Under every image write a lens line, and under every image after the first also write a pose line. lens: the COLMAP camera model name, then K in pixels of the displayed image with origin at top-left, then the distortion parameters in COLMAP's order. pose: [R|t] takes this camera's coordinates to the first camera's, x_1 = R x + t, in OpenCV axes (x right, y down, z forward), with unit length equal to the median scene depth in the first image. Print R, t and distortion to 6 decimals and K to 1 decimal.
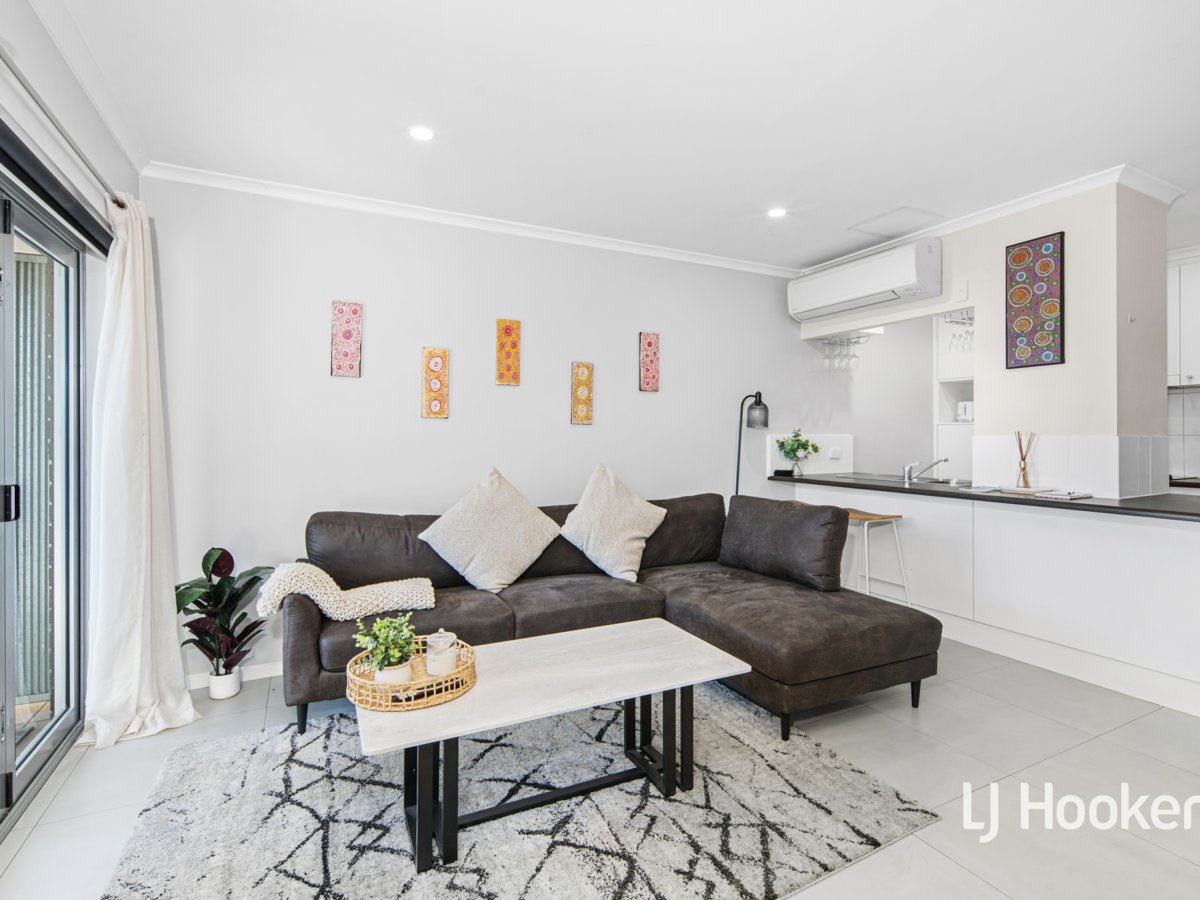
lens RADIAL K [[592.4, 0, 602.5], [0, 592.4, 428.9], [0, 0, 1]] dist [0.003973, 0.000243]
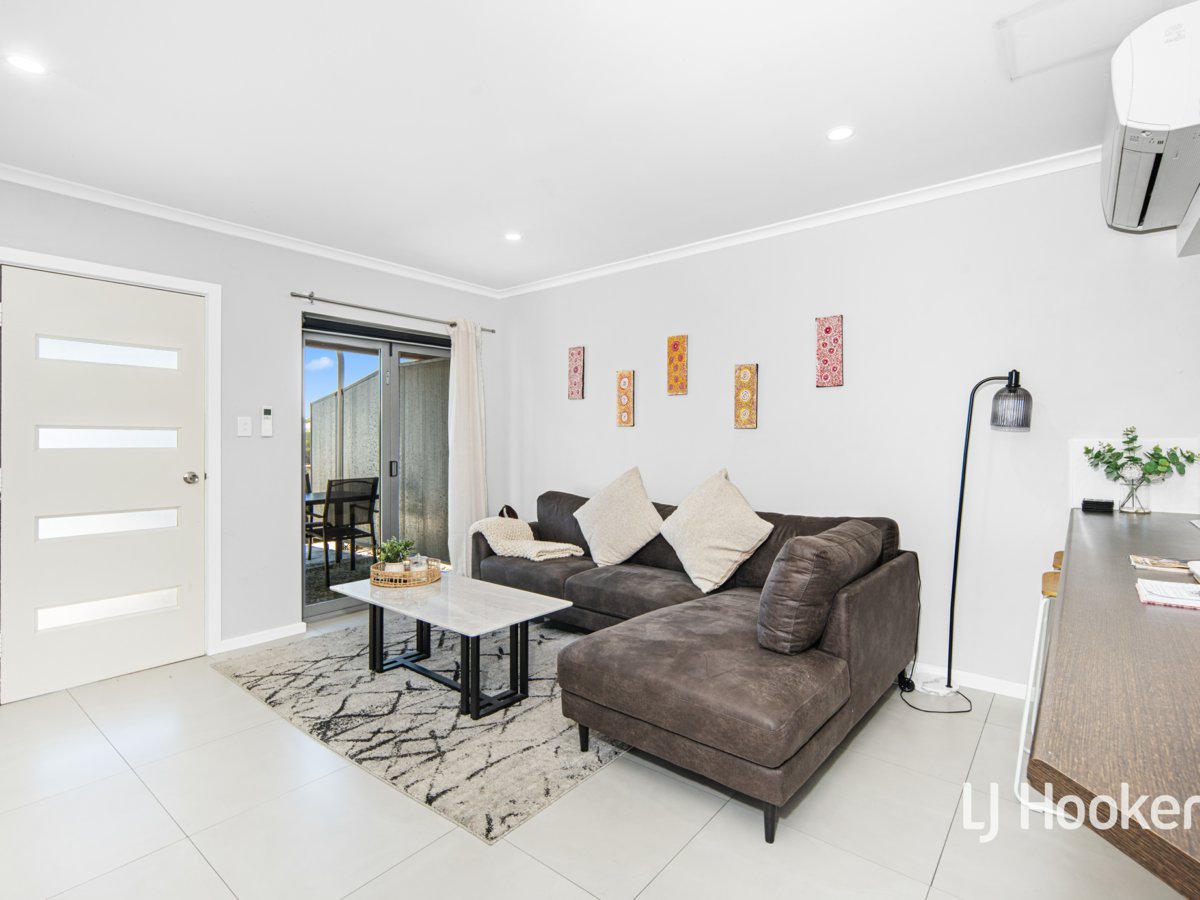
lens RADIAL K [[591.9, 0, 598.4], [0, 591.9, 434.5], [0, 0, 1]] dist [0.004916, 0.000621]
pose [[0.409963, -0.010351, -0.912043, 0.890579], [0.010158, 0.999925, -0.006782, 0.007746], [0.912045, -0.006485, 0.410038, 0.458614]]
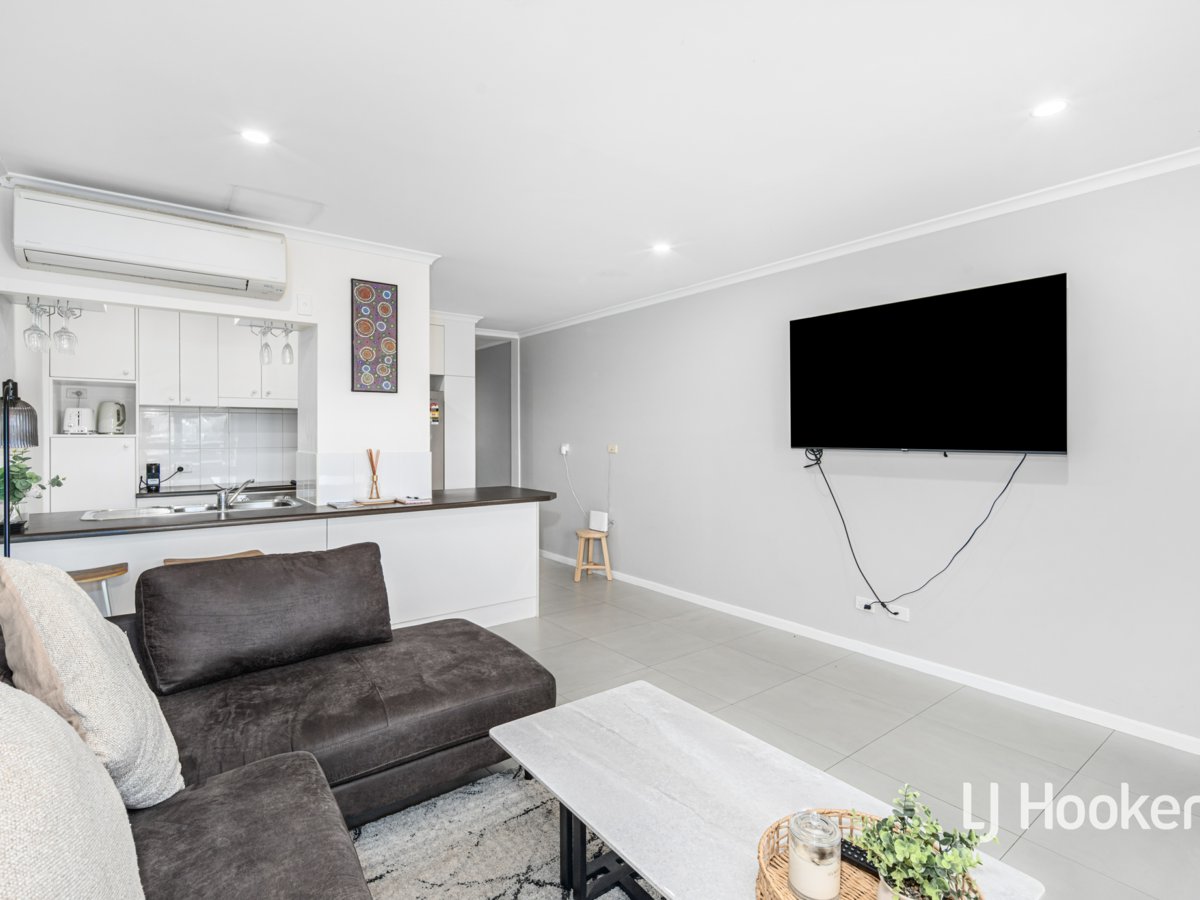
lens RADIAL K [[591.9, 0, 598.4], [0, 591.9, 434.5], [0, 0, 1]] dist [0.004916, 0.000621]
pose [[-0.181393, 0.007177, 0.983384, -0.481287], [-0.006391, 0.999944, -0.008477, -0.016591], [-0.983390, -0.007822, -0.181337, 0.783640]]
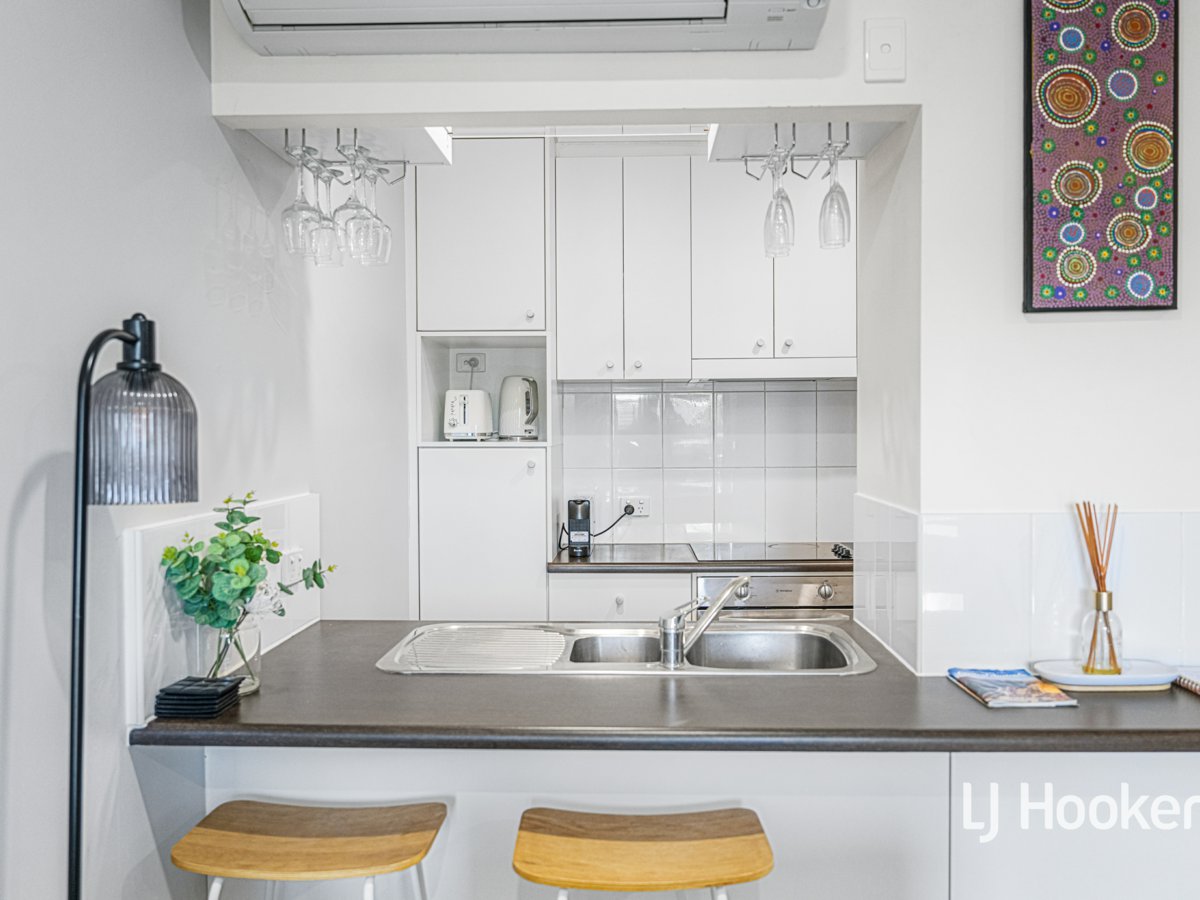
lens RADIAL K [[1045.0, 0, 600.0], [0, 1045.0, 450.0], [0, 0, 1]] dist [-0.000956, -0.001611]
pose [[0.485910, -0.015900, 0.873864, 0.057223], [-0.005075, 0.999766, 0.021013, -0.036427], [-0.873994, -0.014645, 0.485715, 0.960404]]
